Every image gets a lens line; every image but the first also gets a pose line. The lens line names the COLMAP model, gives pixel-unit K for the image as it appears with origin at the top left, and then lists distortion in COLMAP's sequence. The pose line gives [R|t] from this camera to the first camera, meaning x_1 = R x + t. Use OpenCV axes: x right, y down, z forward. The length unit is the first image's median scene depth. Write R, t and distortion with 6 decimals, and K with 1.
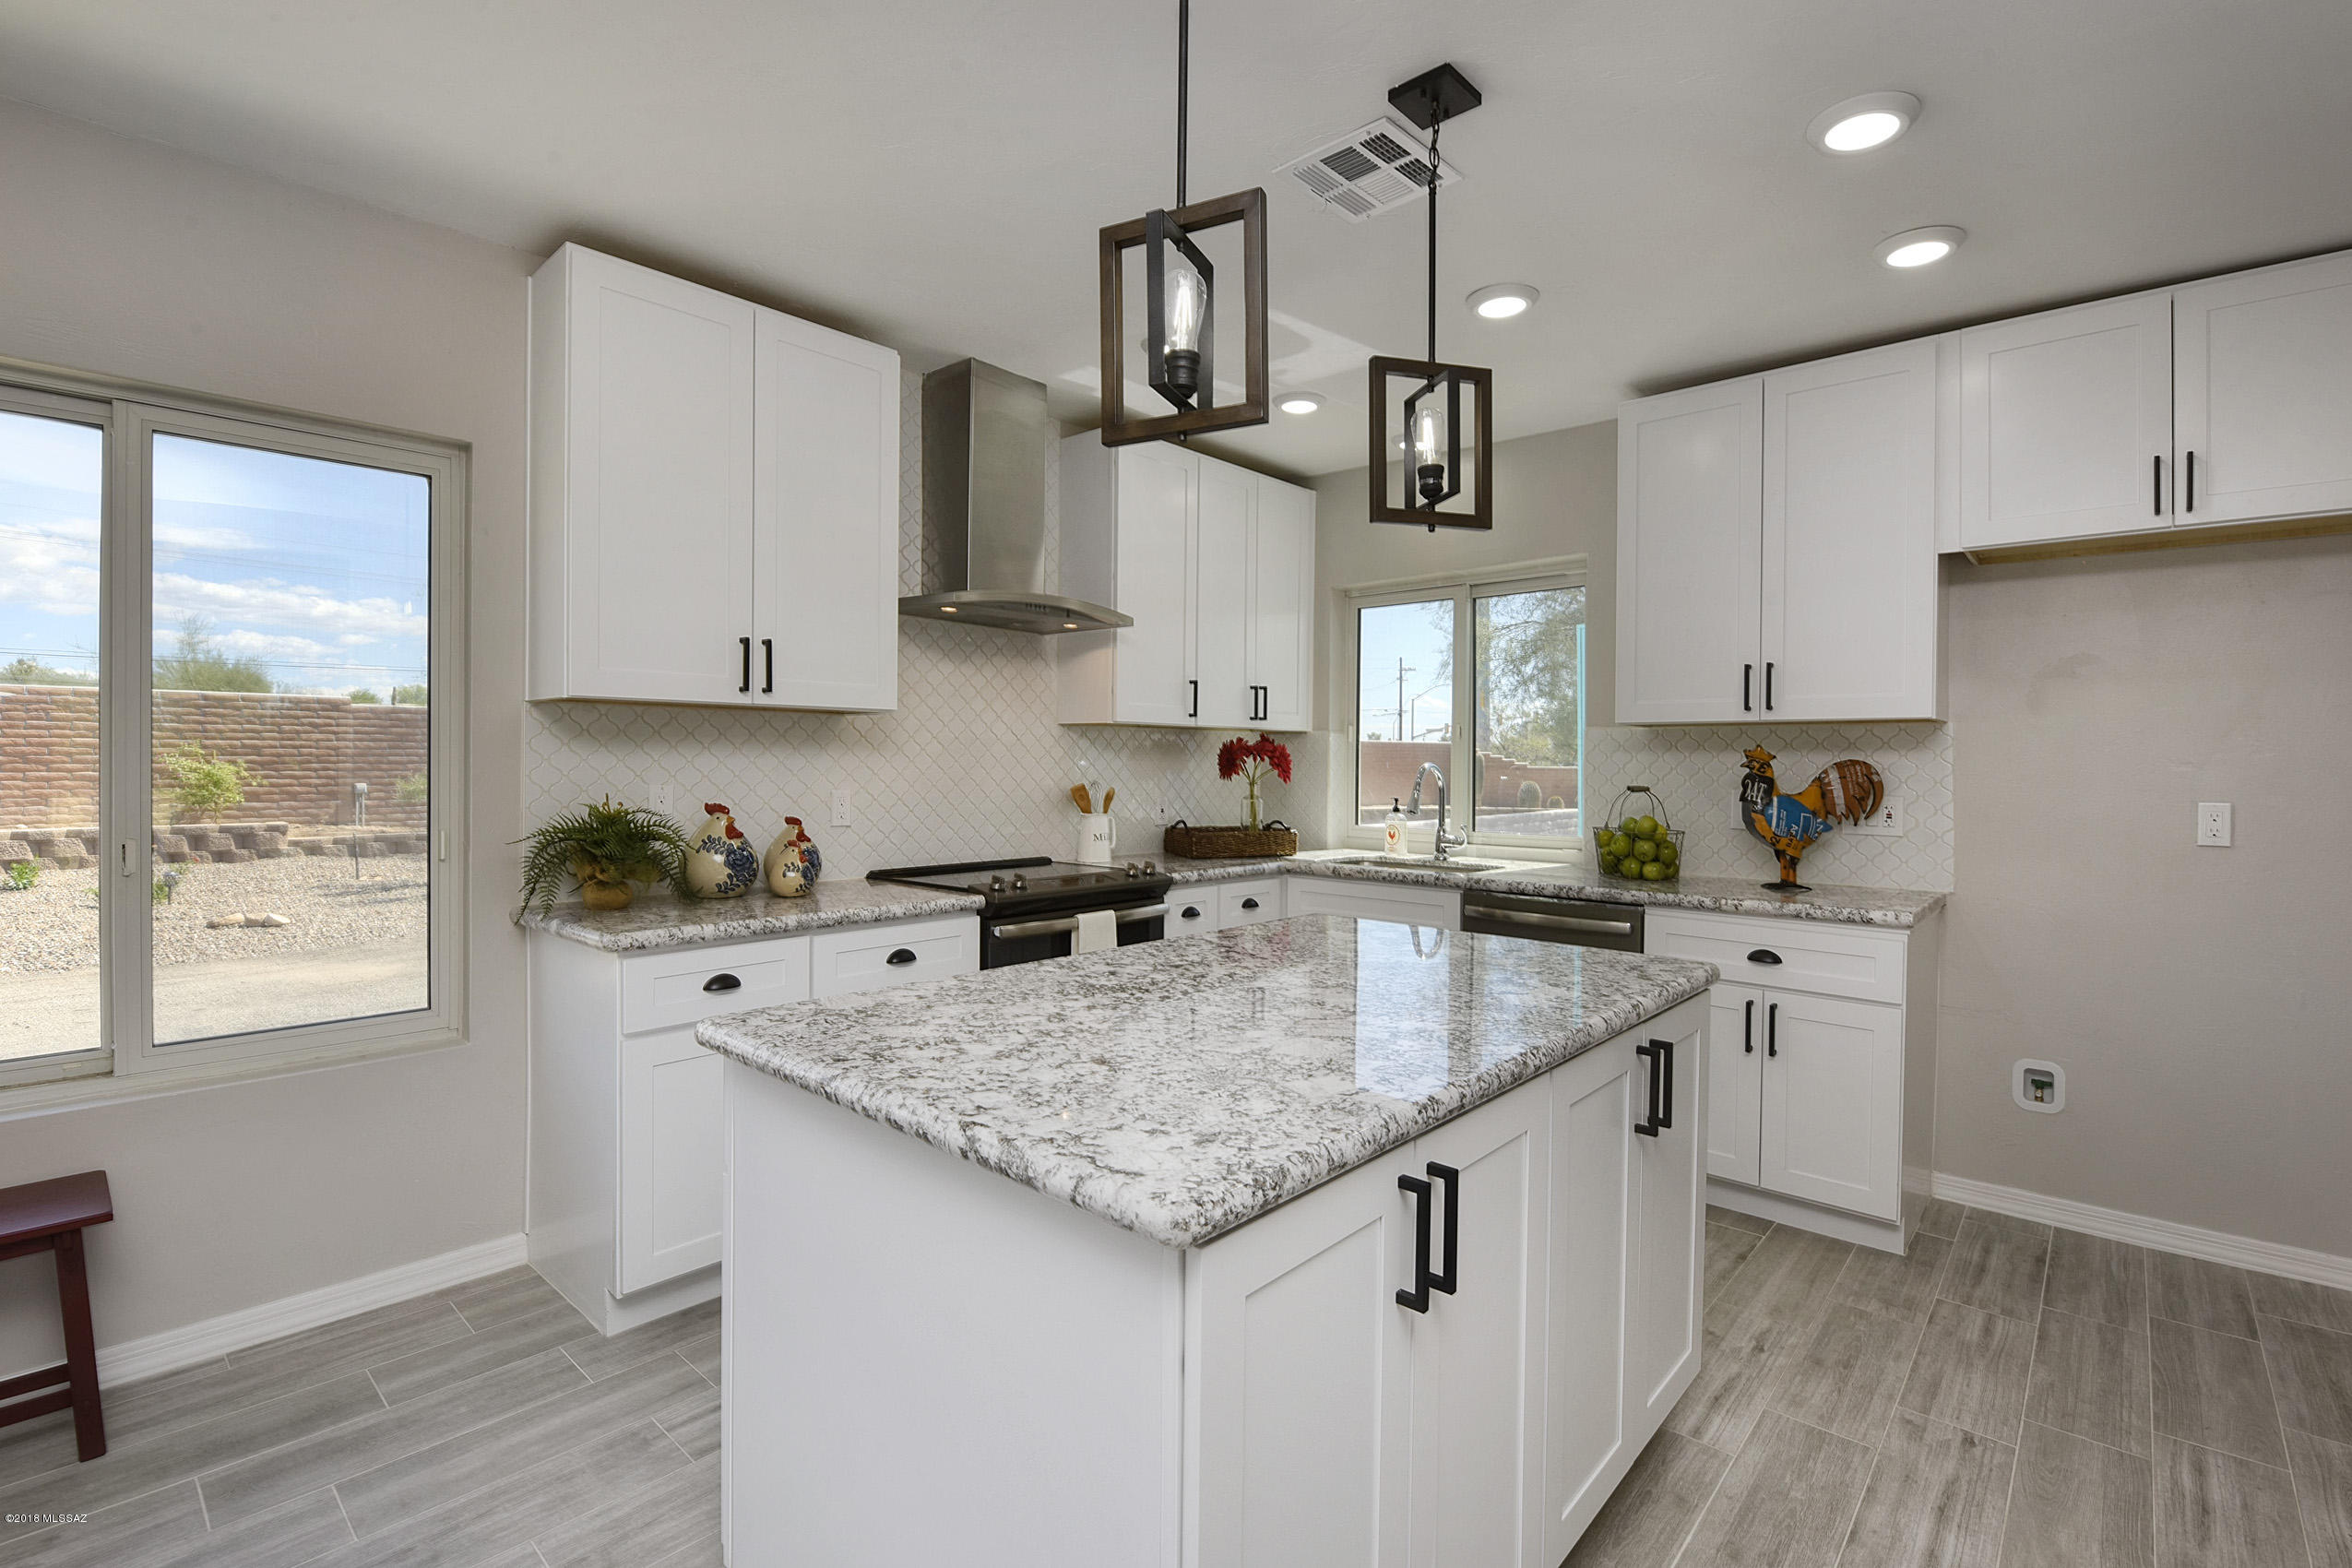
lens RADIAL K [[1053.5, 0, 1177.0], [0, 1053.5, 771.5], [0, 0, 1]] dist [-0.000368, -0.009369]
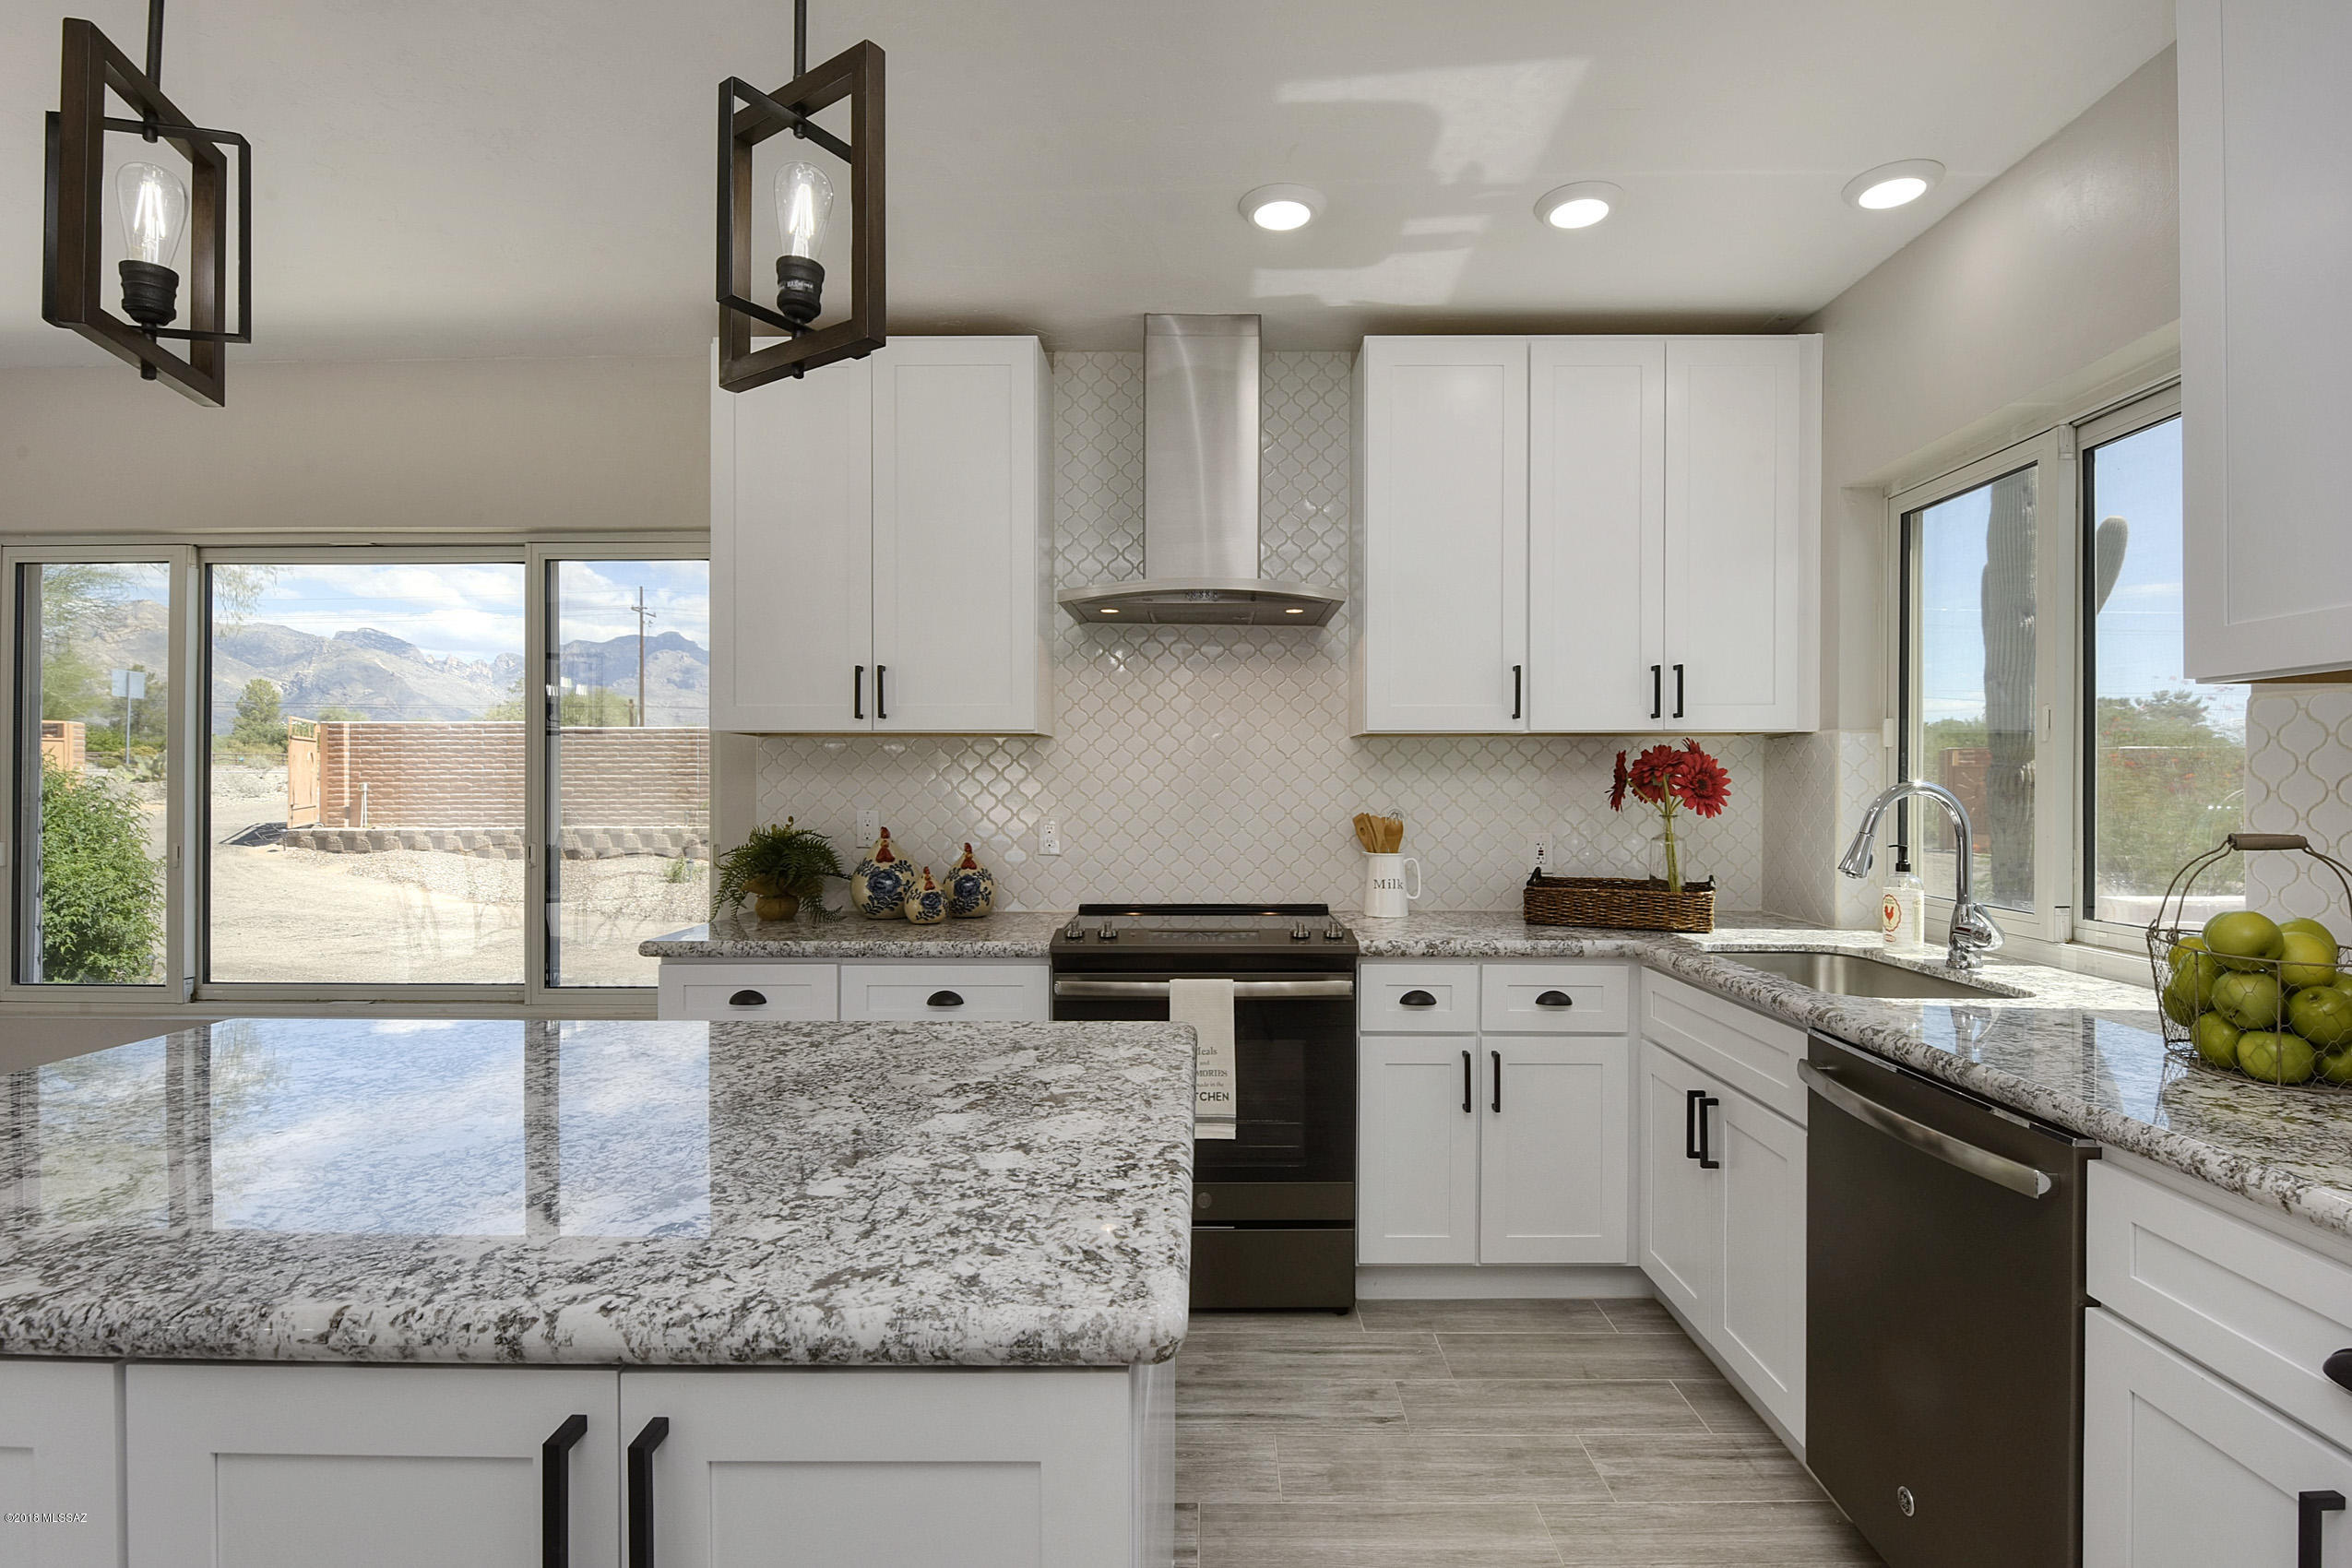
lens RADIAL K [[1055.7, 0, 1217.1], [0, 1055.7, 782.3], [0, 0, 1]] dist [0.003286, -0.010098]
pose [[0.683358, -0.010350, -0.730010, 0.499967], [0.000862, 0.999910, -0.013371, -0.000193], [0.730083, 0.008508, 0.683305, 0.486544]]
